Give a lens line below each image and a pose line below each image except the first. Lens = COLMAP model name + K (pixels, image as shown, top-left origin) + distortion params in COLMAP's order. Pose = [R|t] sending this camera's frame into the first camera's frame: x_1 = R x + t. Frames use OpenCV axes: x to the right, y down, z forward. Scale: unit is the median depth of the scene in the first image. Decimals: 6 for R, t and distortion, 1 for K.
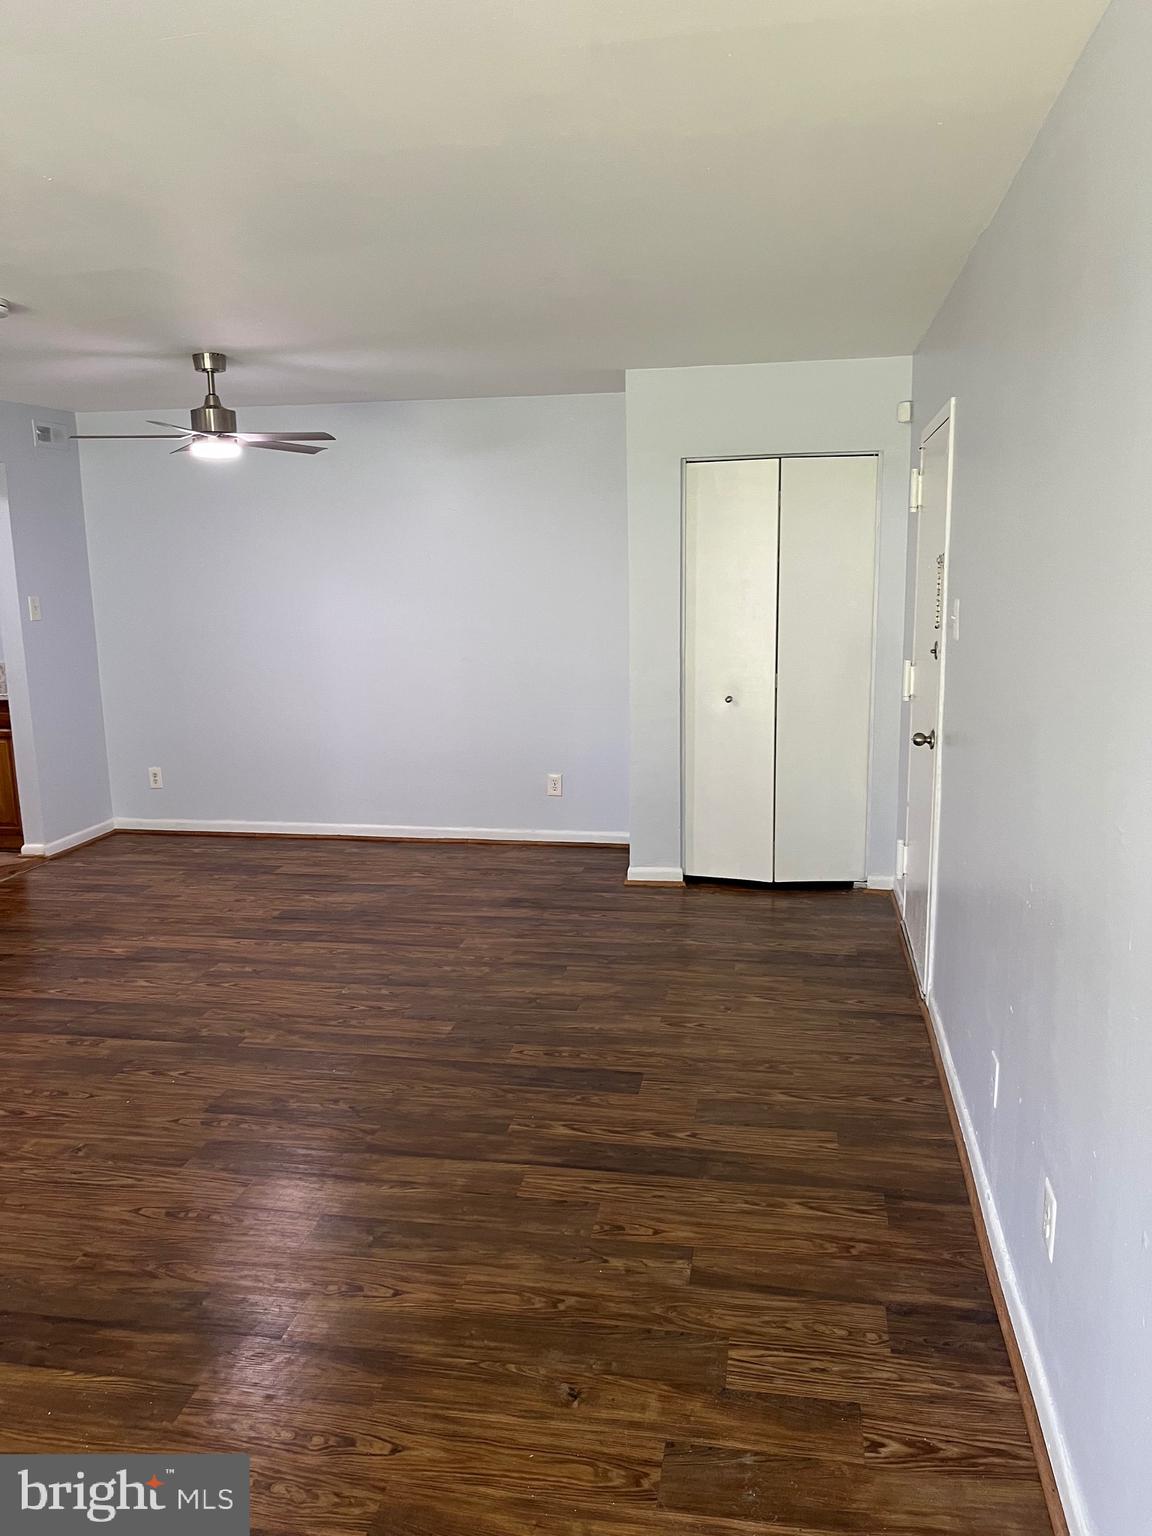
lens RADIAL K [[1159.1, 0, 581.8], [0, 1159.1, 772.3], [0, 0, 1]] dist [0.063411, -0.085080]
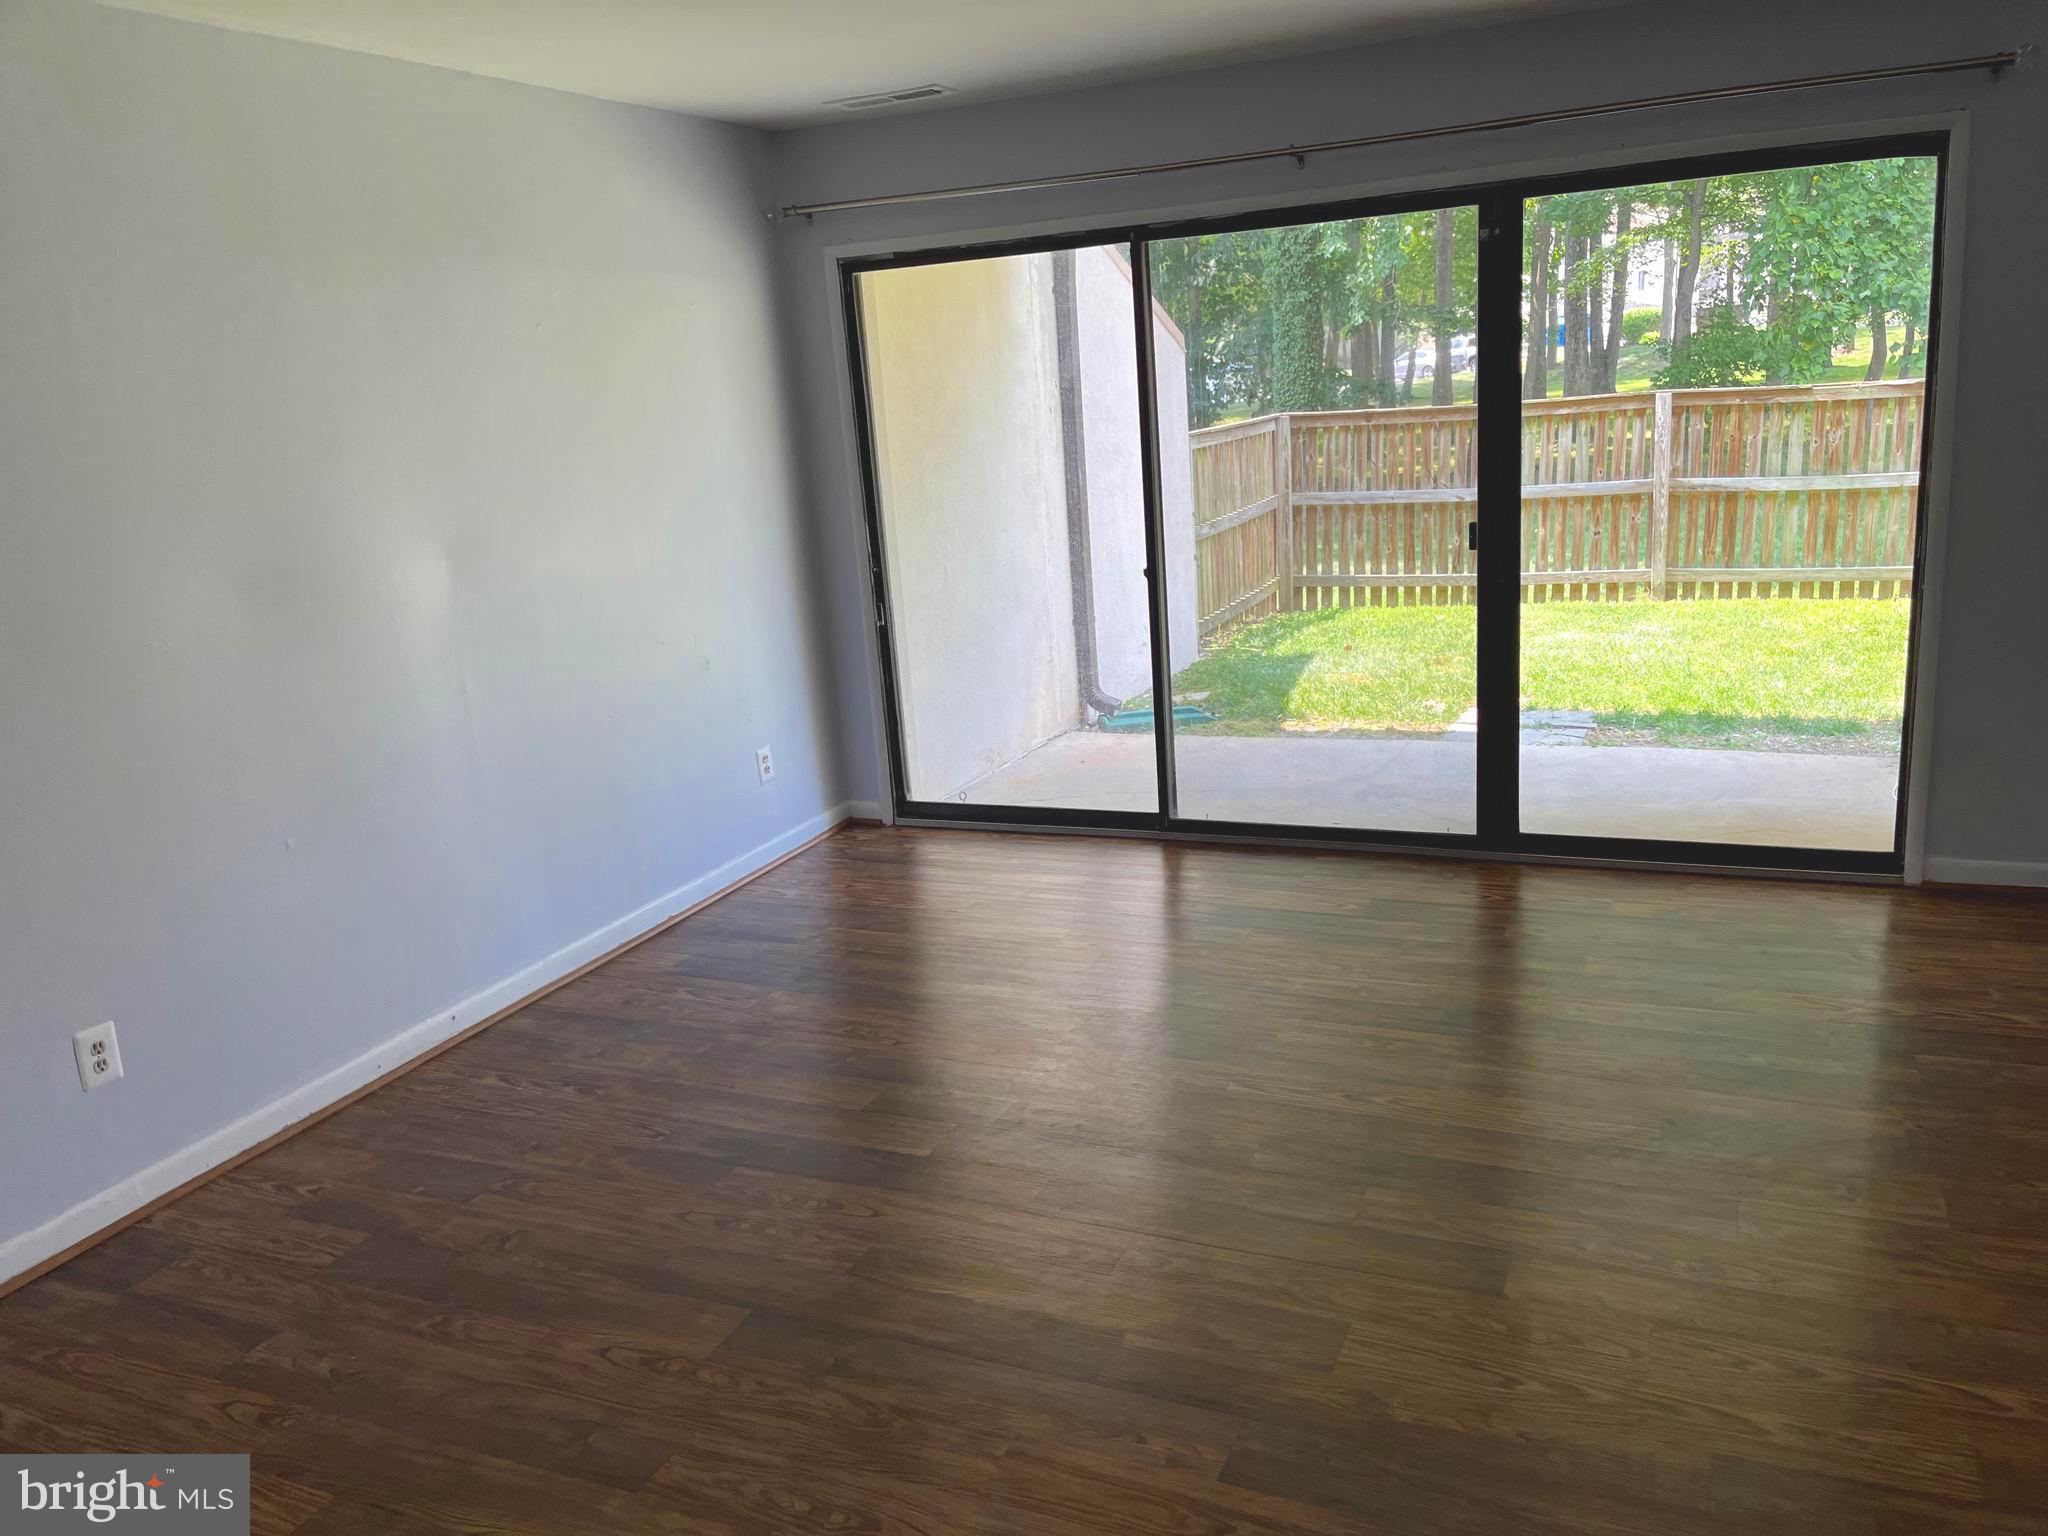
lens RADIAL K [[1545.5, 0, 1024.0], [0, 1545.5, 769.2], [0, 0, 1]] dist [0.063411, -0.085080]
pose [[-0.966804, 0.021765, 0.254592, -0.727526], [0.128474, 0.902670, 0.410708, -0.313472], [-0.220874, 0.429782, -0.875501, 1.736413]]
